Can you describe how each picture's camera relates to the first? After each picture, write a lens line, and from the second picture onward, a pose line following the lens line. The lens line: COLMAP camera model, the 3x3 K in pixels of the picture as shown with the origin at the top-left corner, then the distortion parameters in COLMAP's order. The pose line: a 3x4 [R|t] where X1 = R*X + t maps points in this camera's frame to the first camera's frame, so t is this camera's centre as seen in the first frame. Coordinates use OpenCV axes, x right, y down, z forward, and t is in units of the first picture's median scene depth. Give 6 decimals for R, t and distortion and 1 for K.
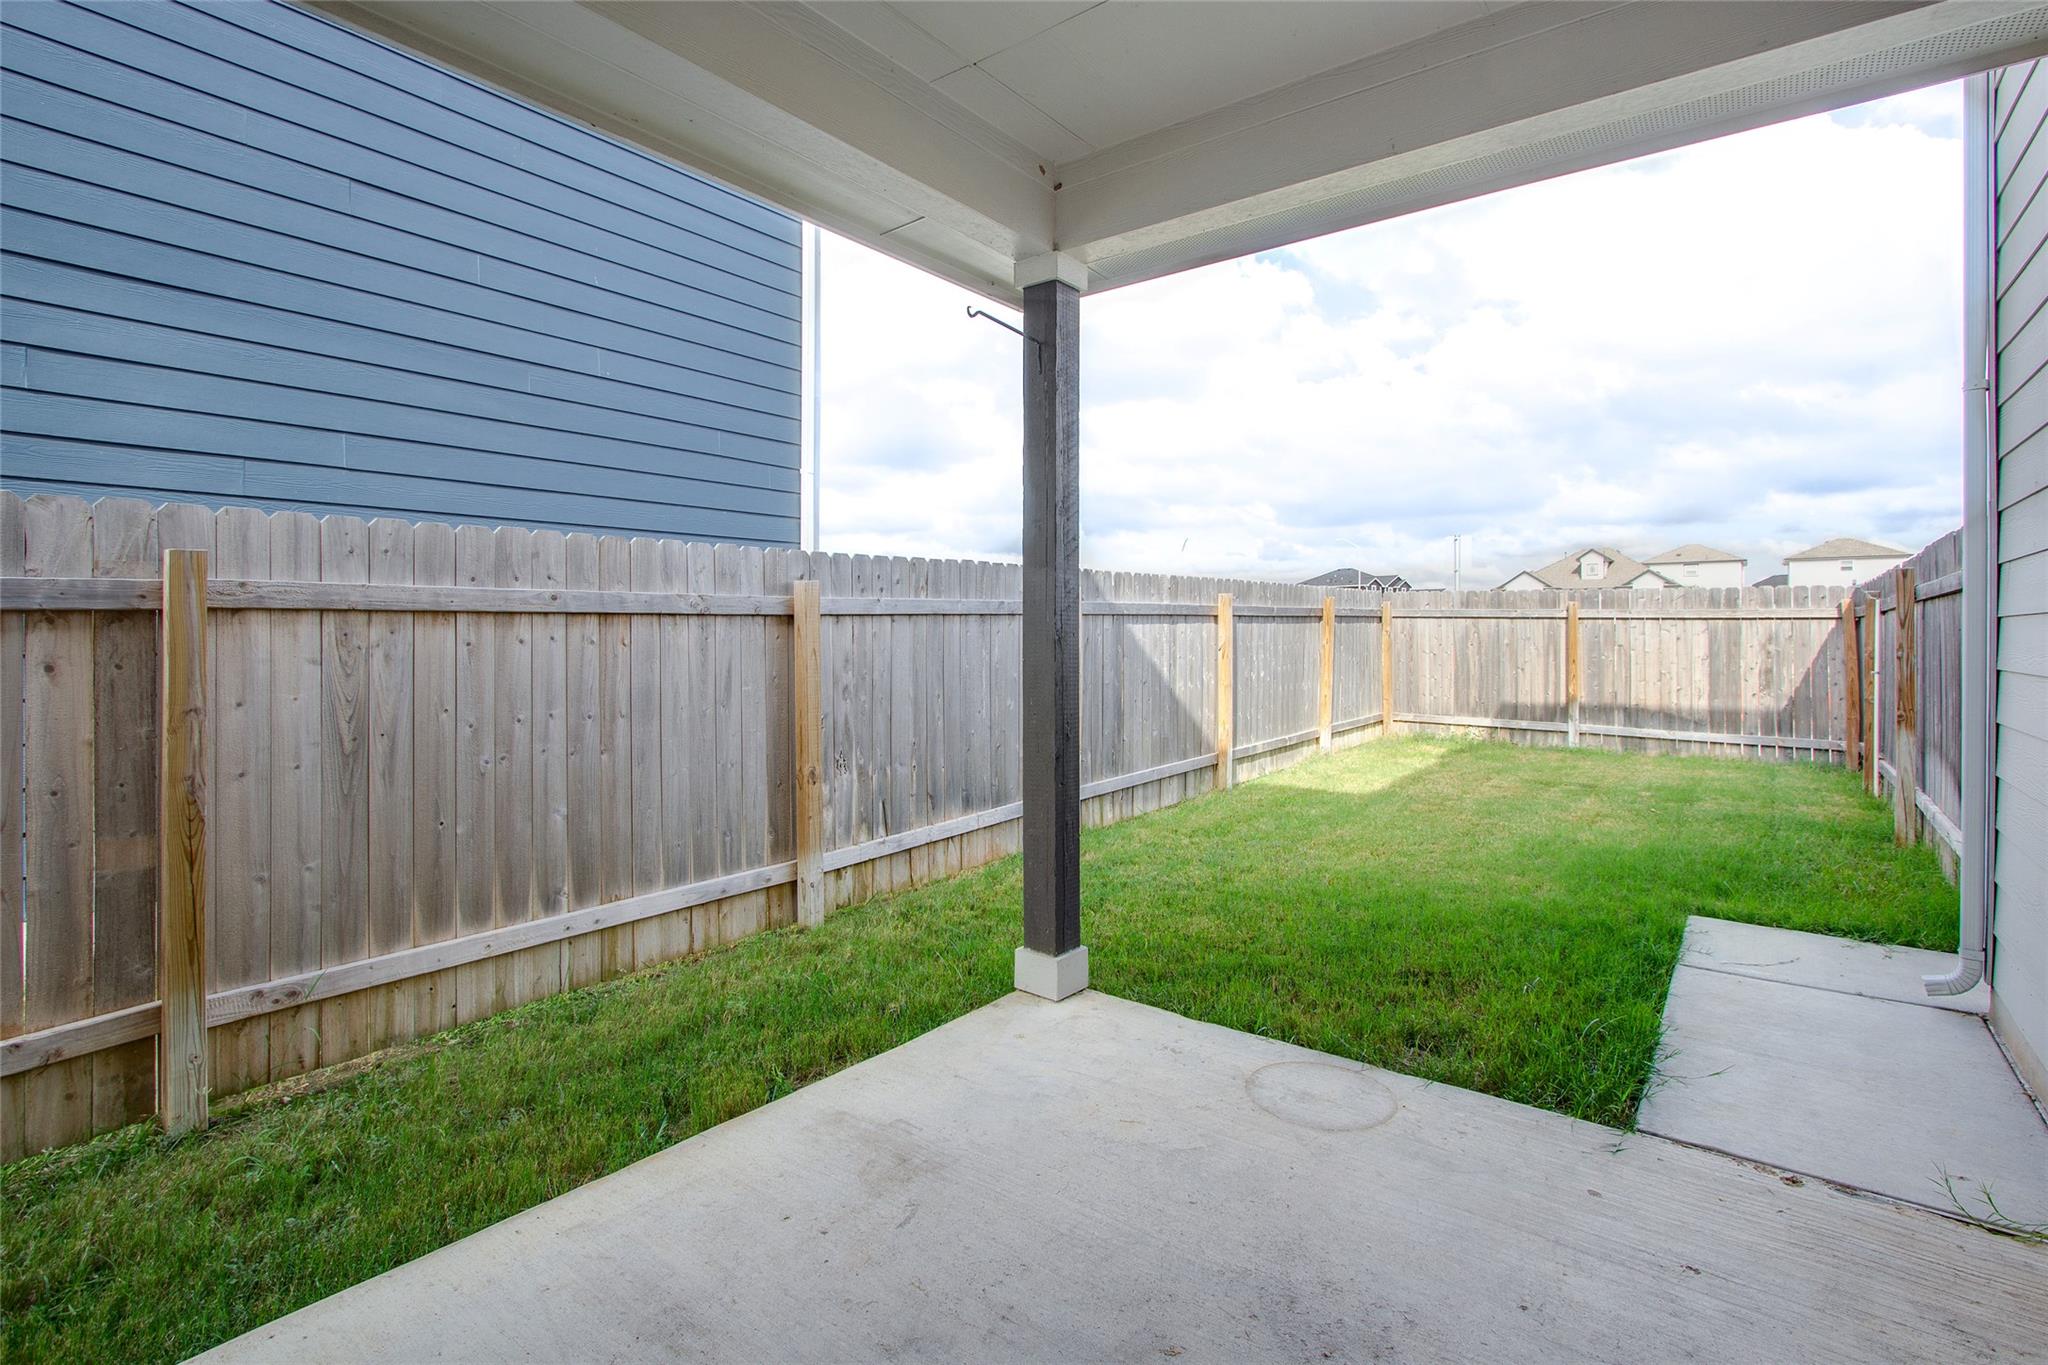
lens RADIAL K [[982.4, 0, 1024.0], [0, 982.4, 682.5], [0, 0, 1]] dist [-0.015158, -0.000165]
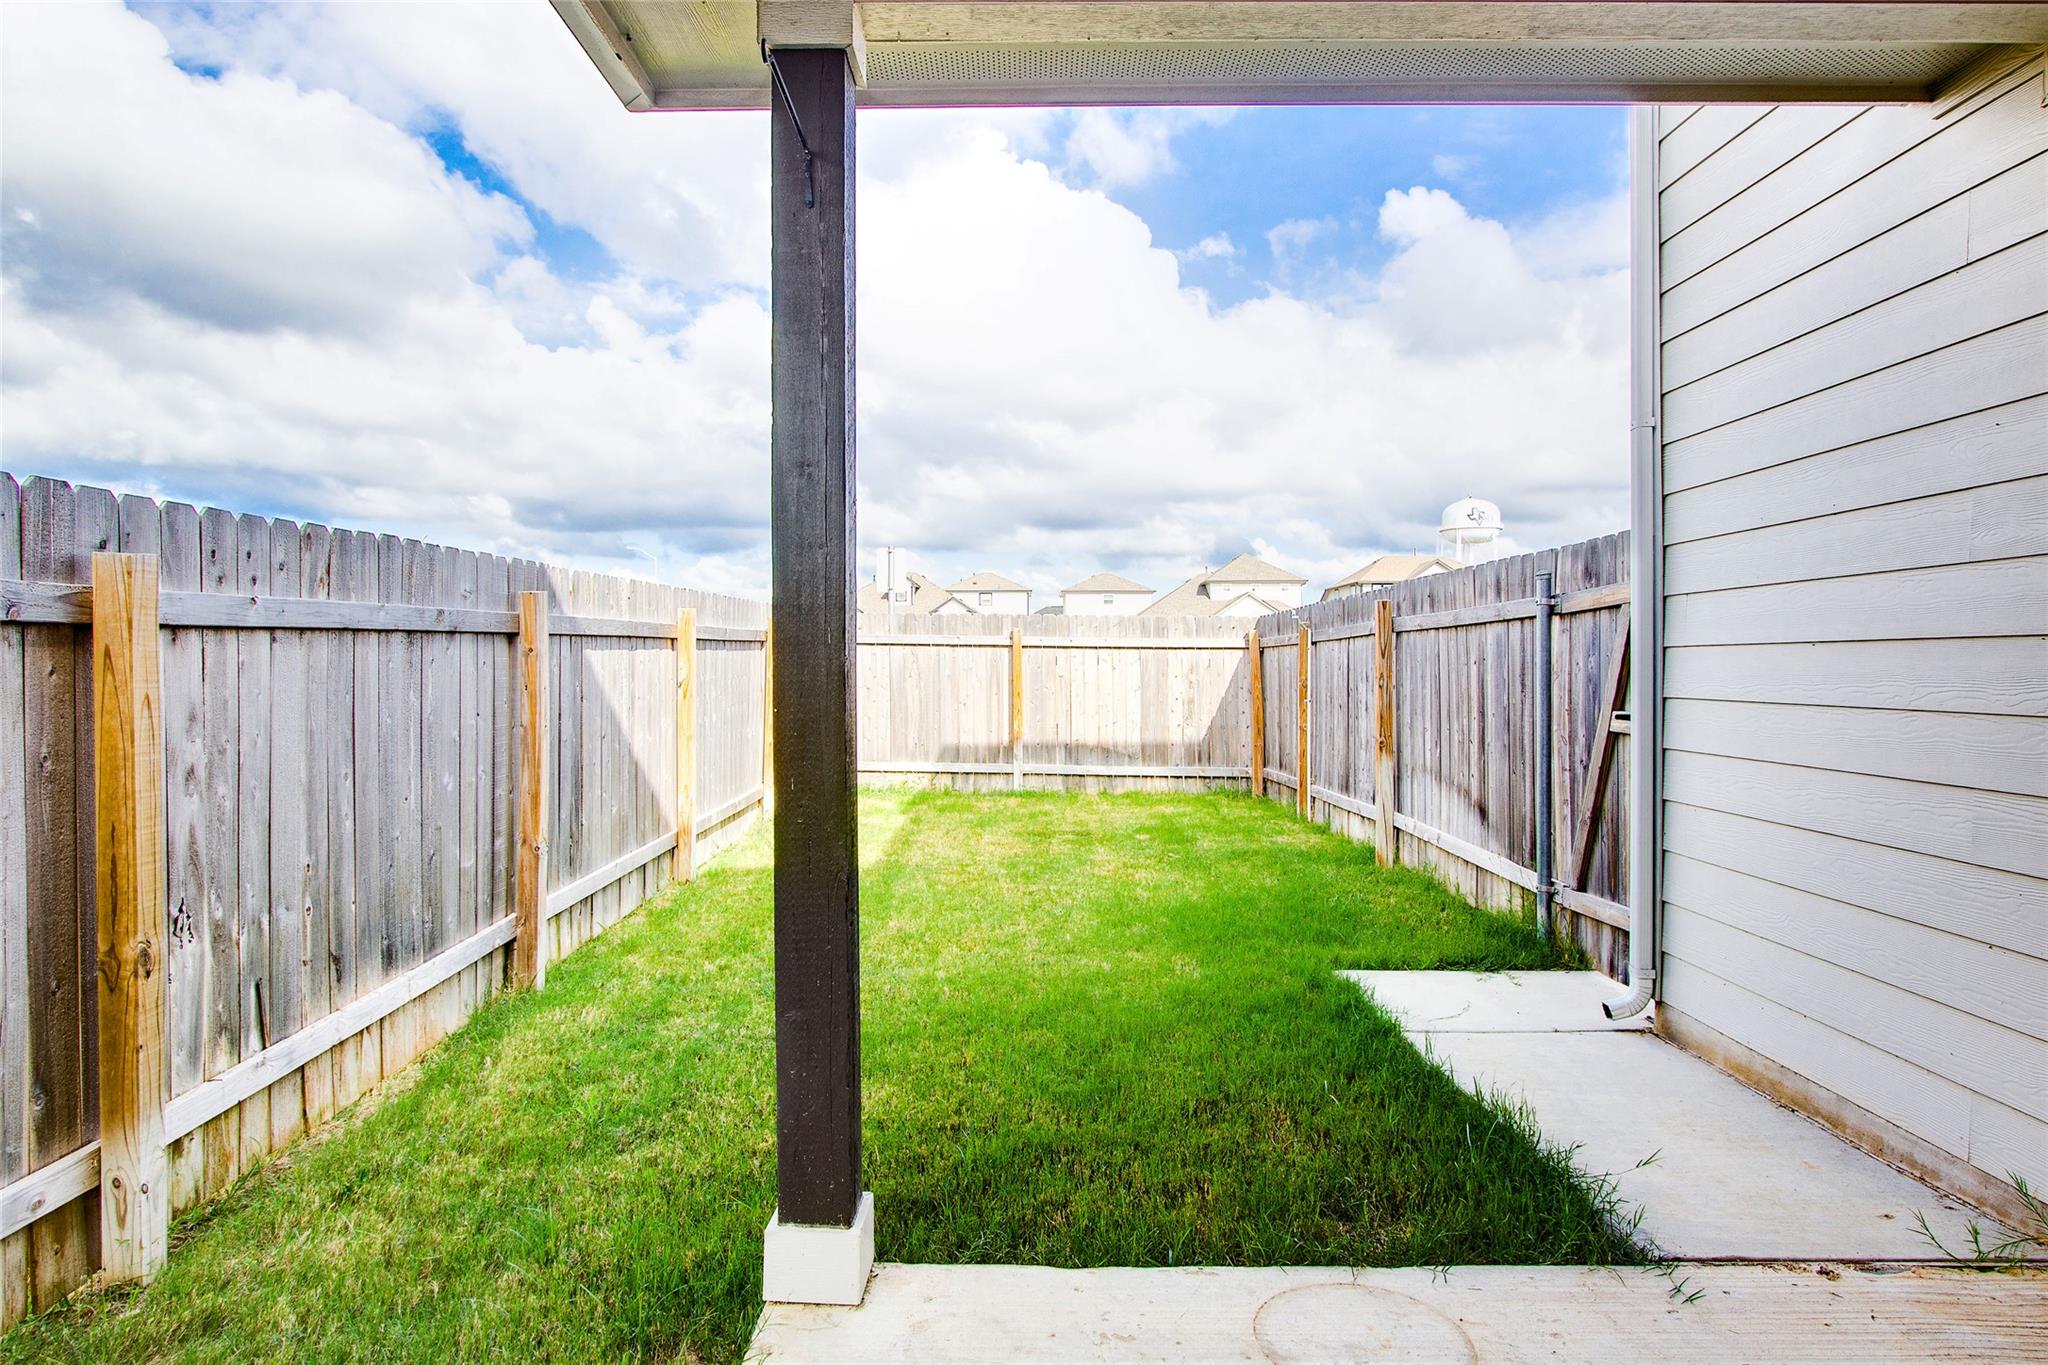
lens RADIAL K [[1198.9, 0, 1024.0], [0, 1198.9, 682.5], [0, 0, 1]] dist [-0.016404, 0.002268]
pose [[0.796352, -0.009683, 0.604756, -0.185863], [0.030448, 0.999246, -0.024096, -0.011113], [-0.604067, 0.037602, 0.796046, 0.225946]]
